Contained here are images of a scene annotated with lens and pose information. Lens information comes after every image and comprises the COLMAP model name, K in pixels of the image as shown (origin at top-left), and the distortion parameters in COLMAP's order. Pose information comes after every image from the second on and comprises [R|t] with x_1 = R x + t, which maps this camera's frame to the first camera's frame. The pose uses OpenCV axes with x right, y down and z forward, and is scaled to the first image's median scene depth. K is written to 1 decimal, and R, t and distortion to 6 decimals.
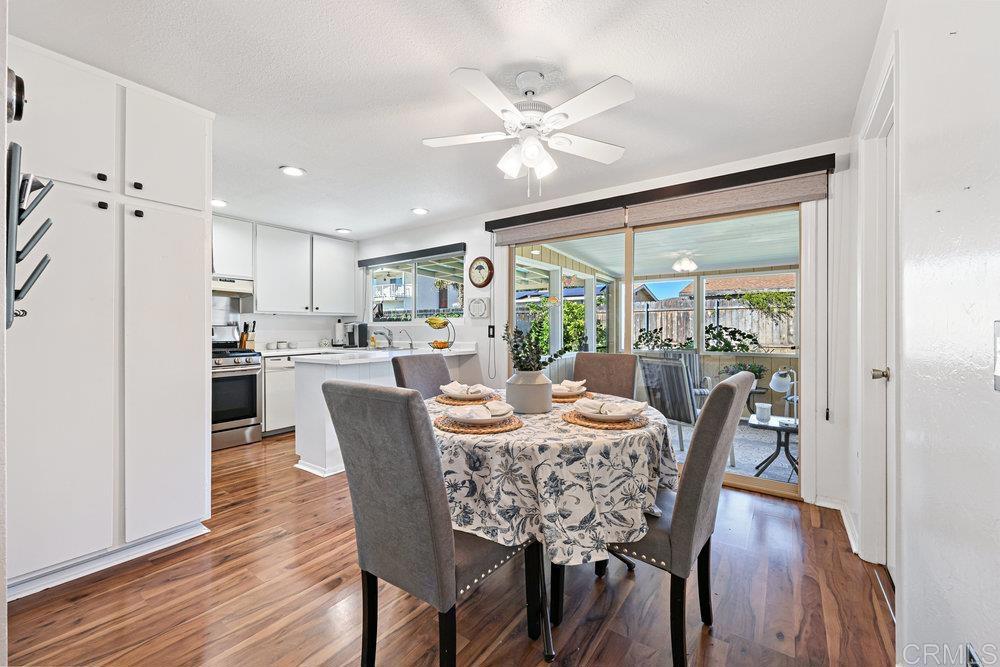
lens RADIAL K [[402.0, 0, 504.6], [0, 402.0, 330.2], [0, 0, 1]] dist [0.000990, 0.000113]
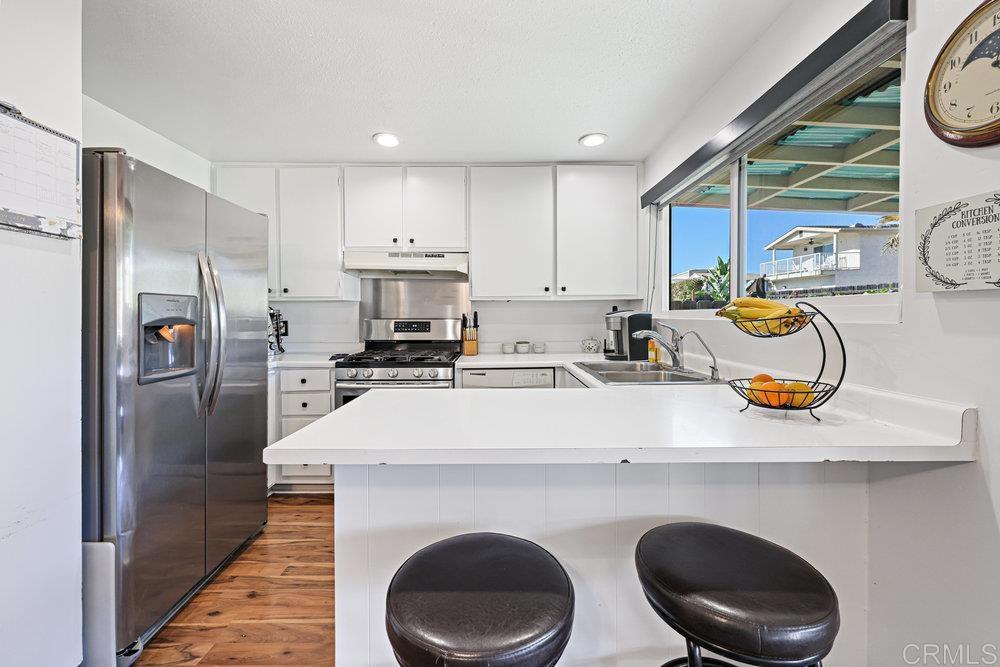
lens RADIAL K [[405.2, 0, 503.1], [0, 405.2, 317.0], [0, 0, 1]] dist [0.000701, 0.000012]
pose [[0.580877, 0.005969, -0.813969, -0.036160], [-0.000085, 0.999974, 0.007272, -0.018643], [0.813991, -0.004155, 0.580863, 0.637238]]
